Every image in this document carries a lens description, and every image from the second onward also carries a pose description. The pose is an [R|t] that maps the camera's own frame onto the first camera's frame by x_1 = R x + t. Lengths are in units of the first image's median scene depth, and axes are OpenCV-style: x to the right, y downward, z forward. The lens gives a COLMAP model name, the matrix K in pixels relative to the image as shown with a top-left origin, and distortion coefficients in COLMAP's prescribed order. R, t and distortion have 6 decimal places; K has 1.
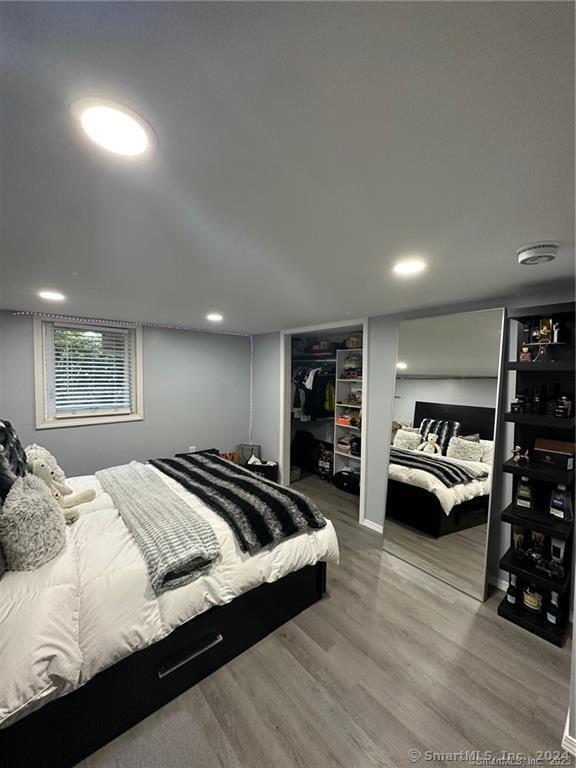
lens RADIAL K [[308.8, 0, 289.3], [0, 308.8, 384.2], [0, 0, 1]] dist [0.001026, 0.000109]
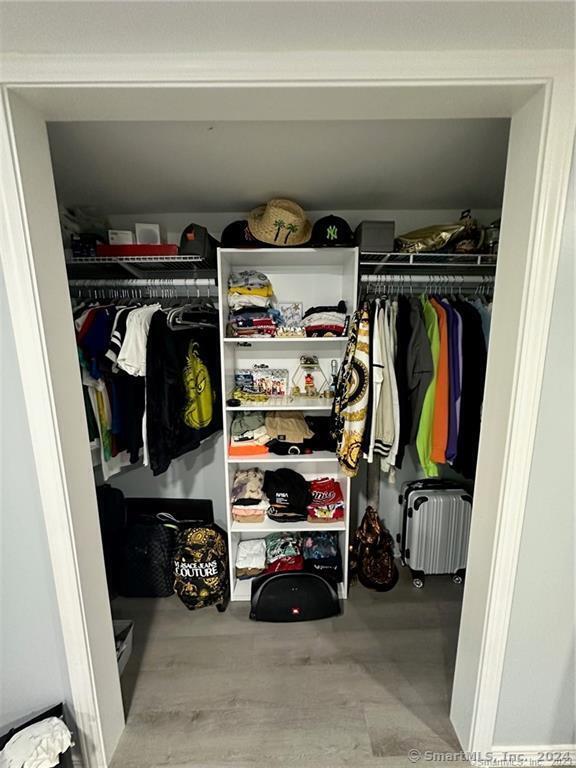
lens RADIAL K [[308.8, 0, 289.3], [0, 308.8, 384.2], [0, 0, 1]] dist [0.001026, 0.000109]
pose [[0.637662, -0.149611, 0.755648, -0.067139], [0.043220, 0.986361, 0.158818, -0.016686], [-0.769103, -0.068613, 0.635432, 0.703090]]
